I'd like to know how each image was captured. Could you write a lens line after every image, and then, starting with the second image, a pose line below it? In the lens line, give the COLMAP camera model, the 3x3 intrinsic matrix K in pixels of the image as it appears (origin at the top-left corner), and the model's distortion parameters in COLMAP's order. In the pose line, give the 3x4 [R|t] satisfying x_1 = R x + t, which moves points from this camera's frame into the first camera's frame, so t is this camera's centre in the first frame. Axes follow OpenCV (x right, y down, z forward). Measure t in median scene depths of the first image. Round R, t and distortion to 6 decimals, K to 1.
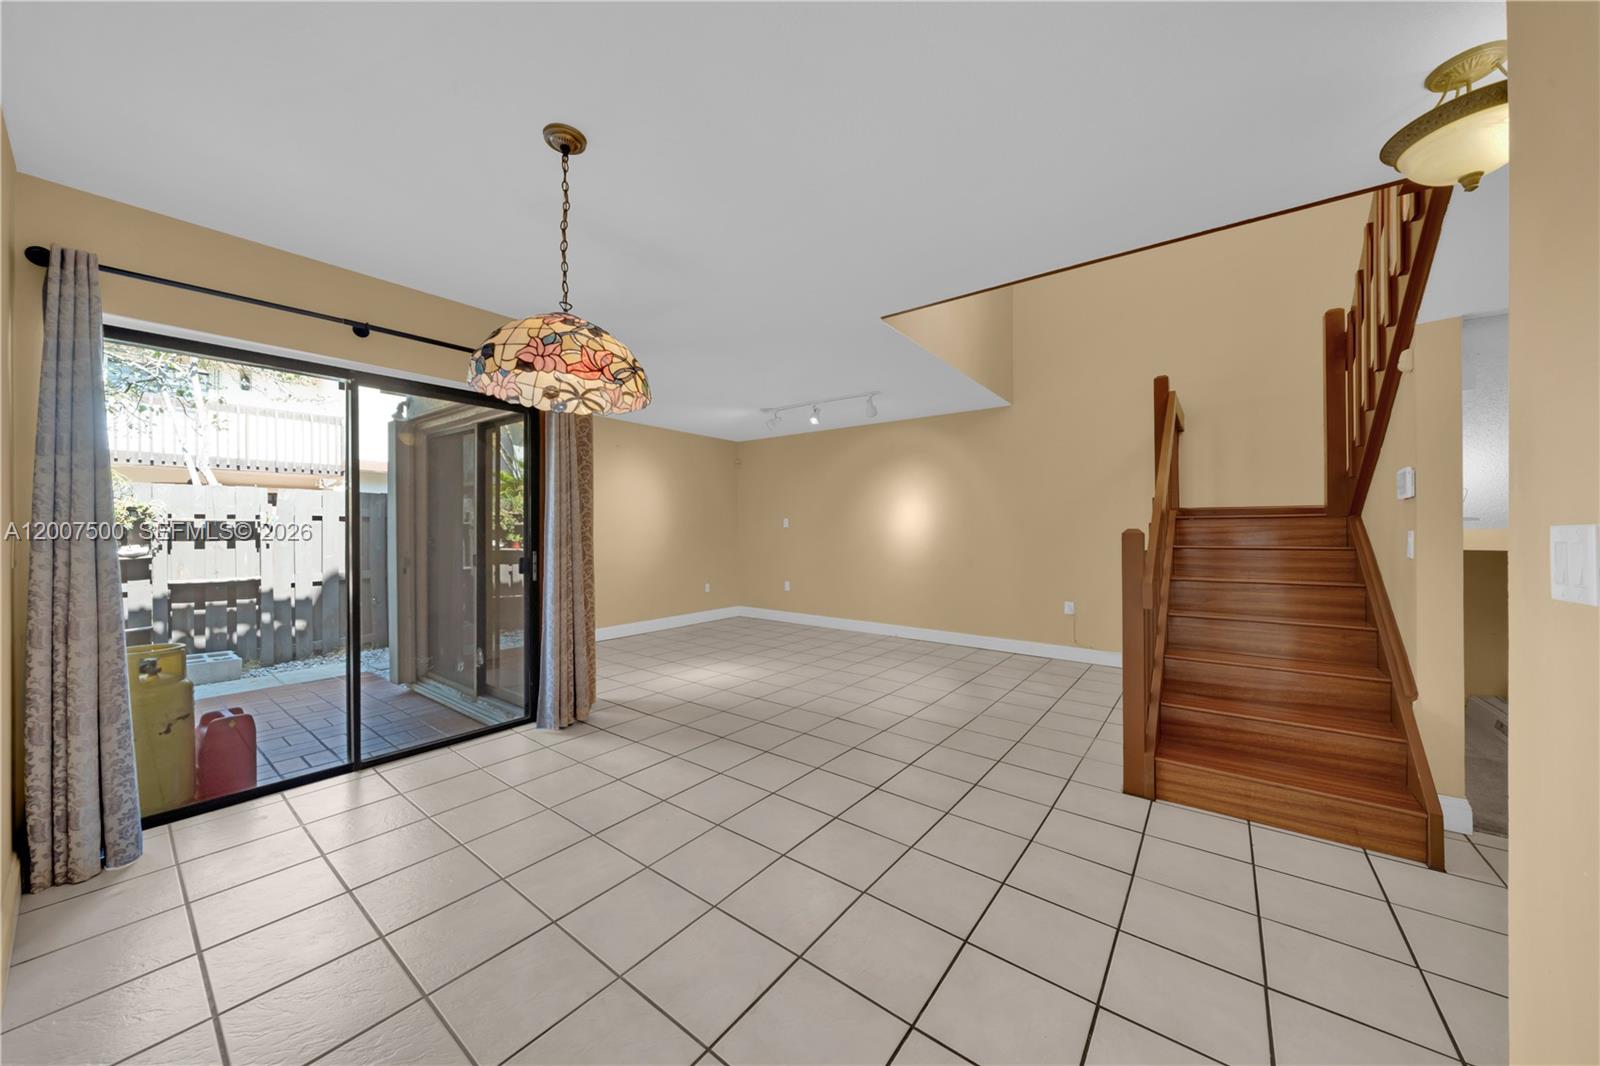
lens RADIAL K [[550.6, 0, 795.8], [0, 550.6, 525.1], [0, 0, 1]] dist [0.000200, -0.000150]
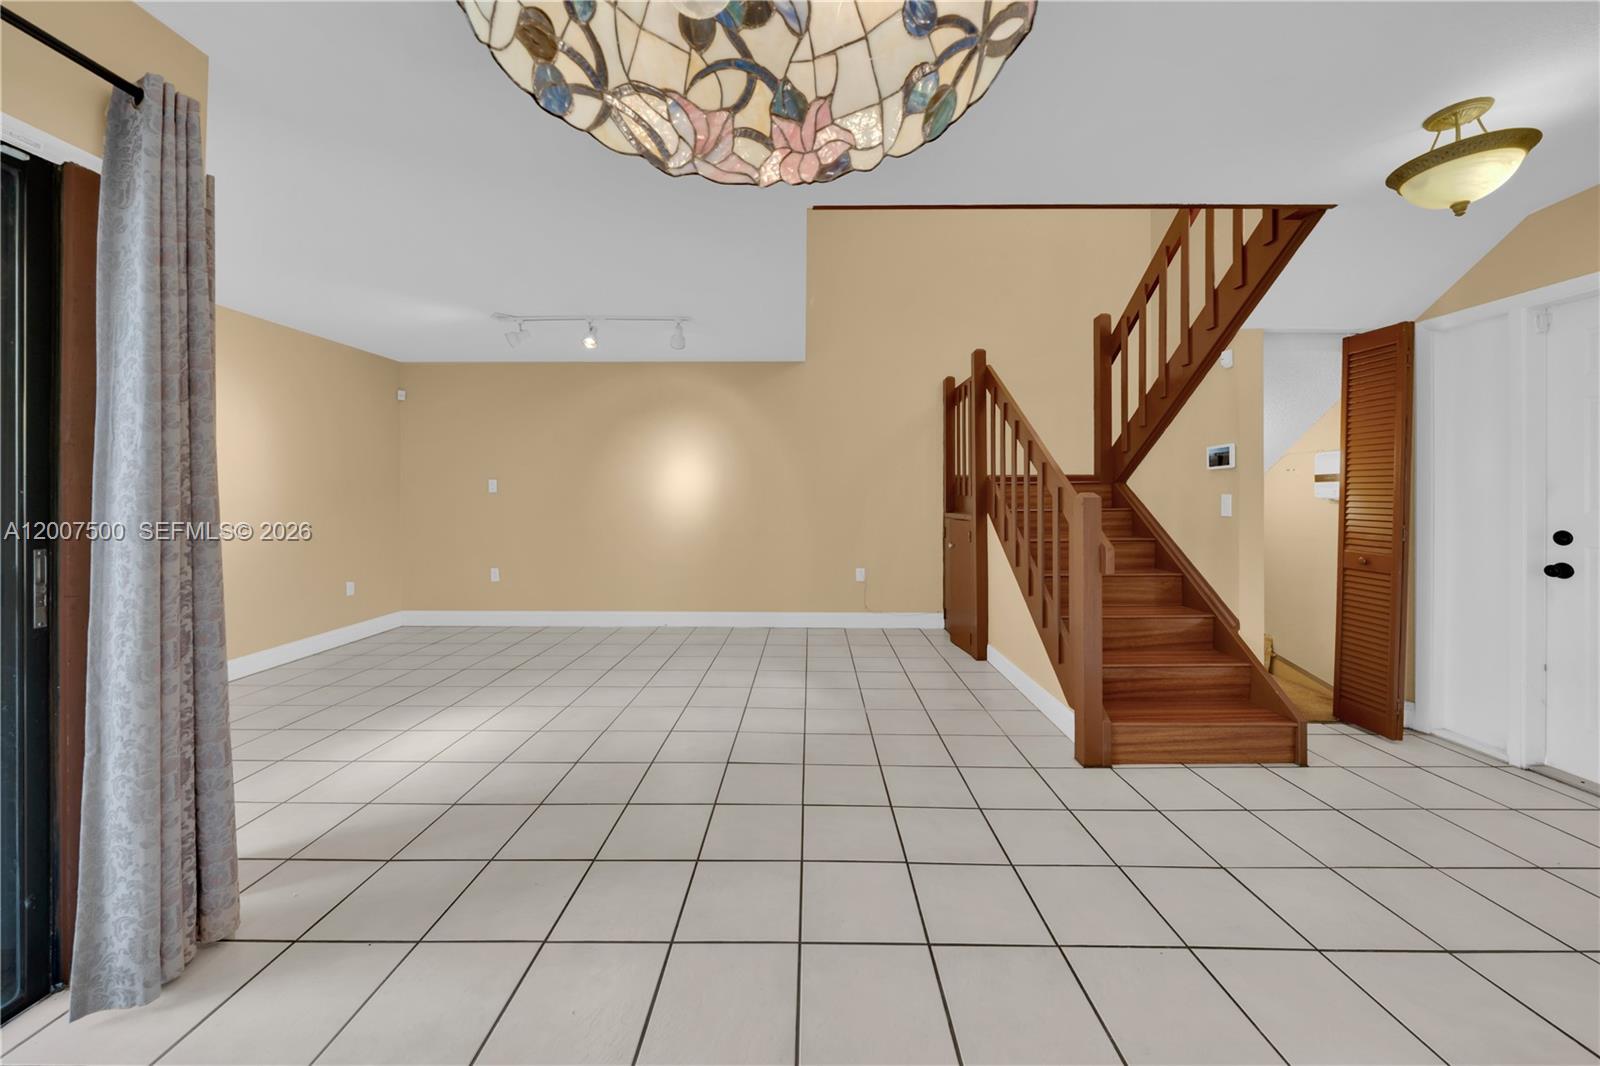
lens RADIAL K [[565.8, 0, 800.9], [0, 565.8, 492.7], [0, 0, 1]] dist [-0.001004, -0.000156]
pose [[0.797686, 0.002818, 0.603066, -0.301473], [-0.003815, 0.999993, 0.000373, 0.006303], [-0.603061, -0.002598, 0.797691, 0.388102]]
